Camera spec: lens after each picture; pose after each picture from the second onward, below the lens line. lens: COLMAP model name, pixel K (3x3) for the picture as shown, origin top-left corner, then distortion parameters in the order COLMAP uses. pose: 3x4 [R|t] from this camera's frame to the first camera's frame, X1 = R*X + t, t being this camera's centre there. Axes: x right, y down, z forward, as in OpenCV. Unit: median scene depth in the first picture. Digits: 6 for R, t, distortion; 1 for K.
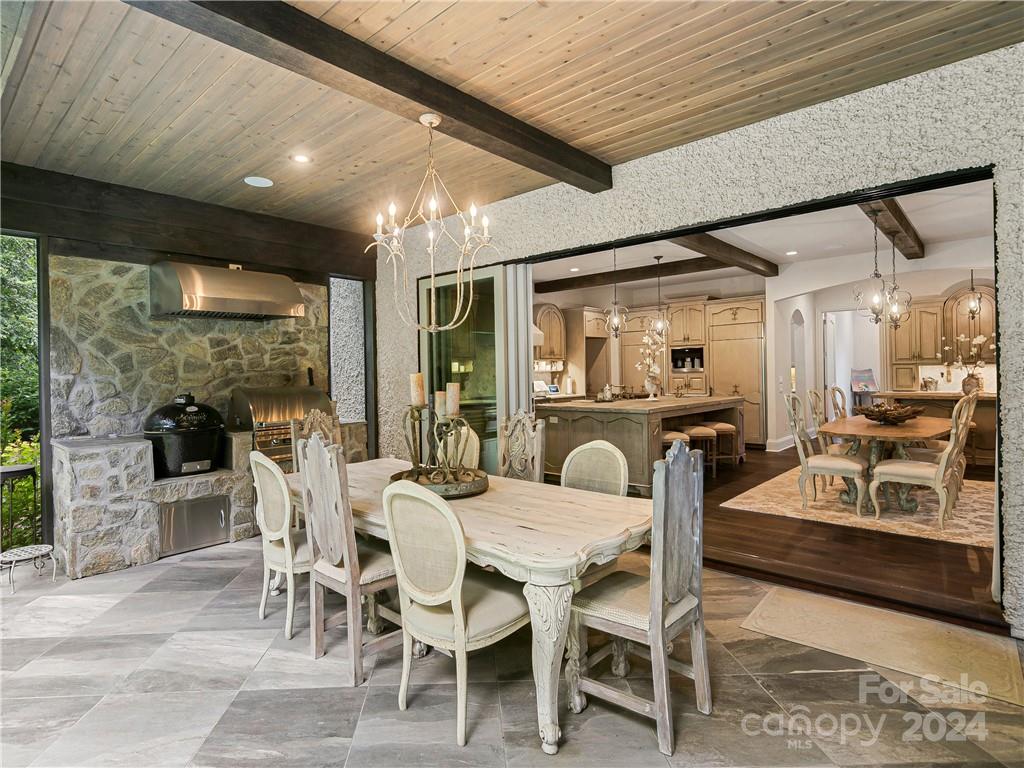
lens RADIAL K [[555.1, 0, 511.7], [0, 555.1, 379.1], [0, 0, 1]] dist [0.005288, 0.000733]
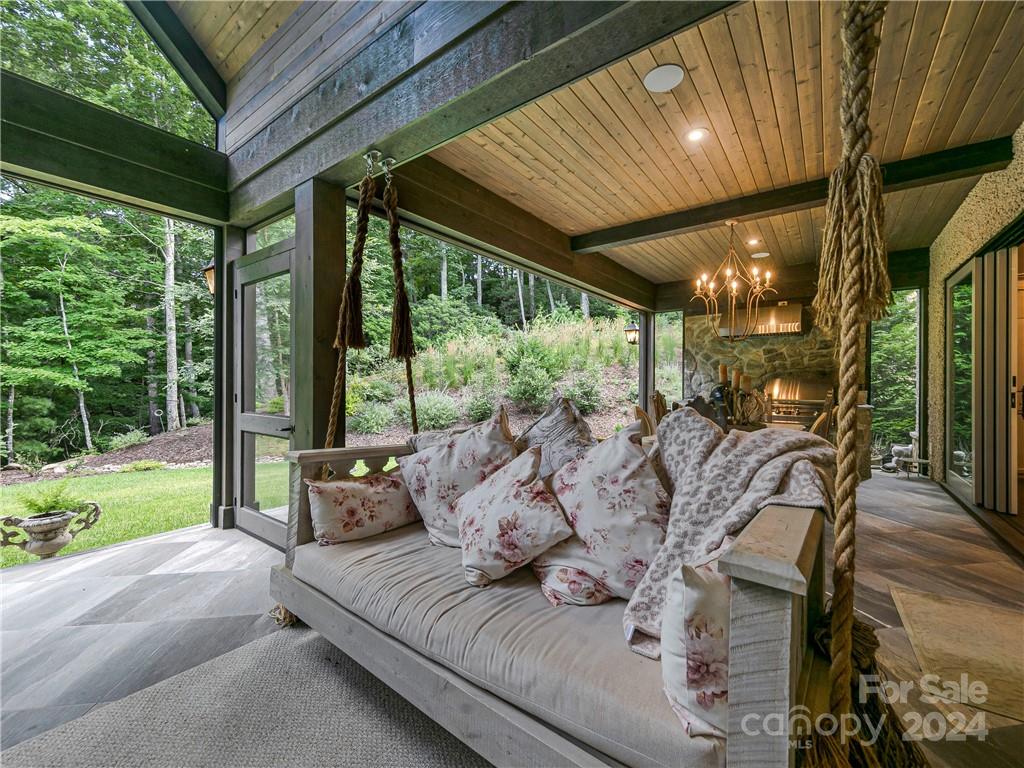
lens RADIAL K [[426.4, 0, 492.0], [0, 426.4, 383.4], [0, 0, 1]] dist [-0.000799, -0.000278]
pose [[0.063535, 0.010959, -0.997919, 0.692399], [-0.026348, 0.999610, 0.009300, 0.039971], [0.997632, 0.025702, 0.063799, 0.100778]]
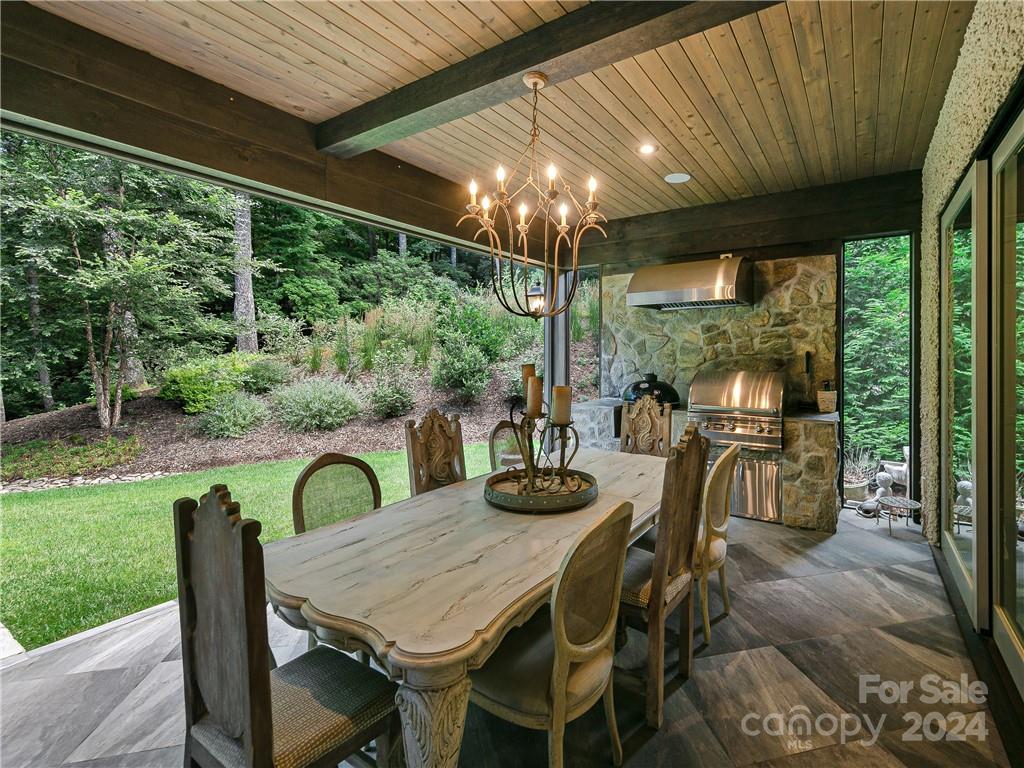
lens RADIAL K [[478.1, 0, 551.7], [0, 478.1, 356.0], [0, 0, 1]] dist [0.002087, 0.000148]
pose [[0.156445, 0.012899, -0.987602, 0.365794], [-0.022959, 0.999692, 0.009420, -0.013095], [0.987420, 0.021201, 0.156693, 0.549581]]
